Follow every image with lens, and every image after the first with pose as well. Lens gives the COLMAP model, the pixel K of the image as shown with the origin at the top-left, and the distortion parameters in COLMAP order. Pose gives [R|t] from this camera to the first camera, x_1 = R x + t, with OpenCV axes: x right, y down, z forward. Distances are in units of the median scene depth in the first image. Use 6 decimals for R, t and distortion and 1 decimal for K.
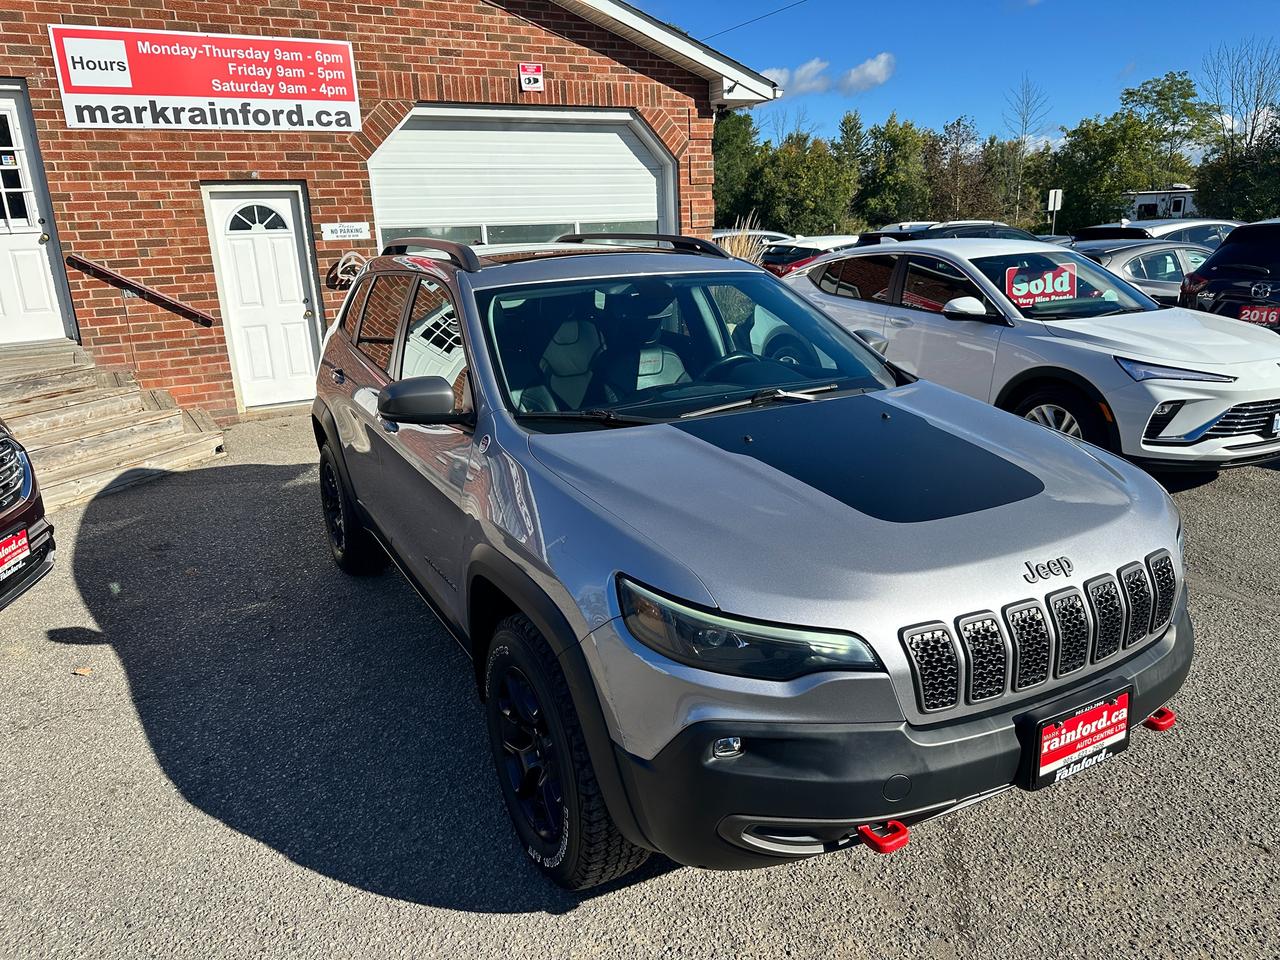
lens RADIAL K [[898.0, 0, 630.5], [0, 898.0, 485.1], [0, 0, 1]] dist [0.033810, -0.034180]
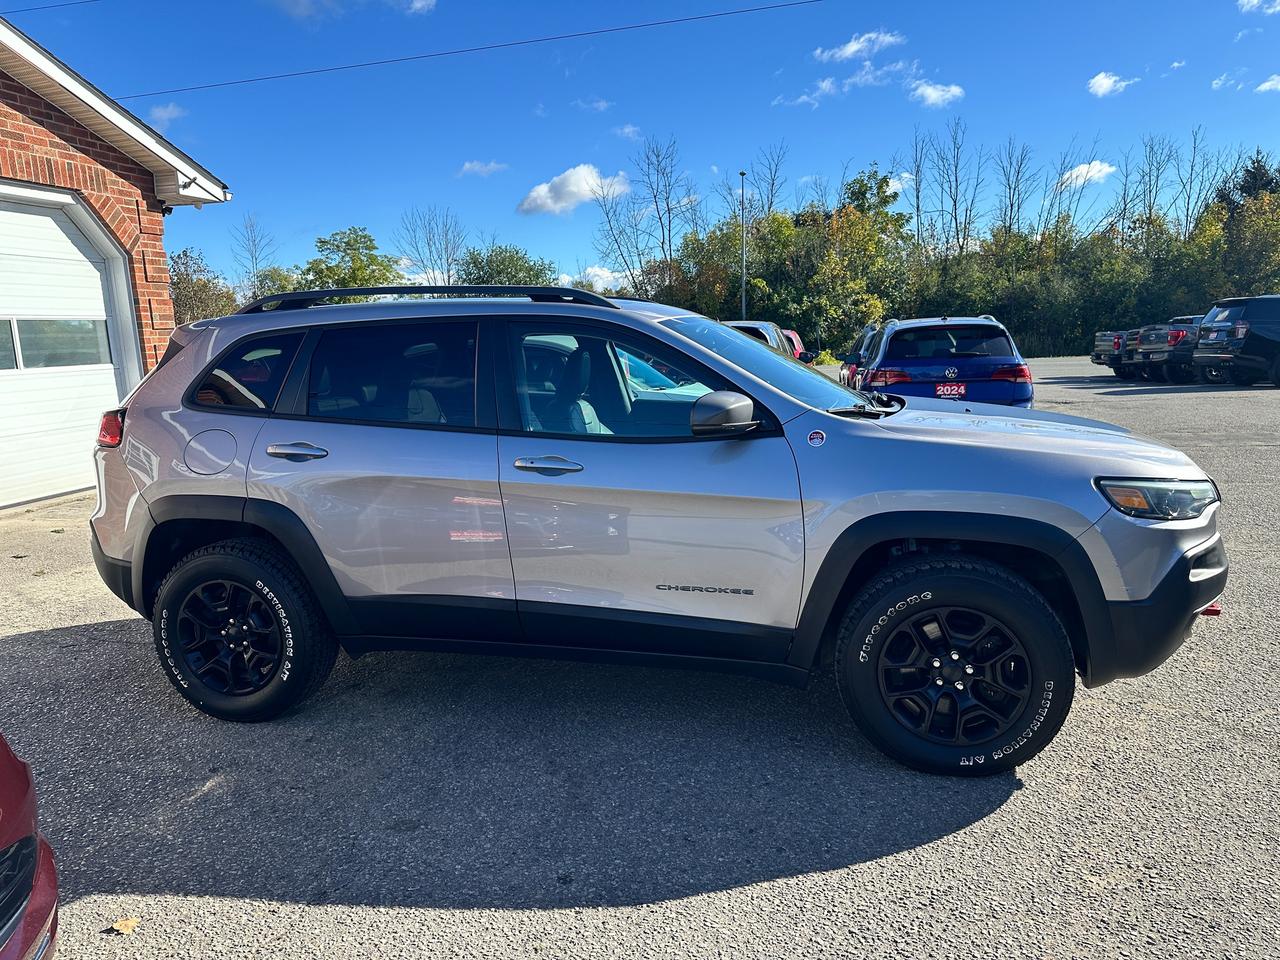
lens RADIAL K [[898.0, 0, 640.8], [0, 898.0, 474.3], [0, 0, 1]] dist [0.033810, -0.034180]
pose [[0.677099, -0.101455, 0.728865, -0.280230], [0.210535, 0.975758, -0.059761, 0.004586], [-0.705133, 0.193915, 0.682044, 0.096120]]
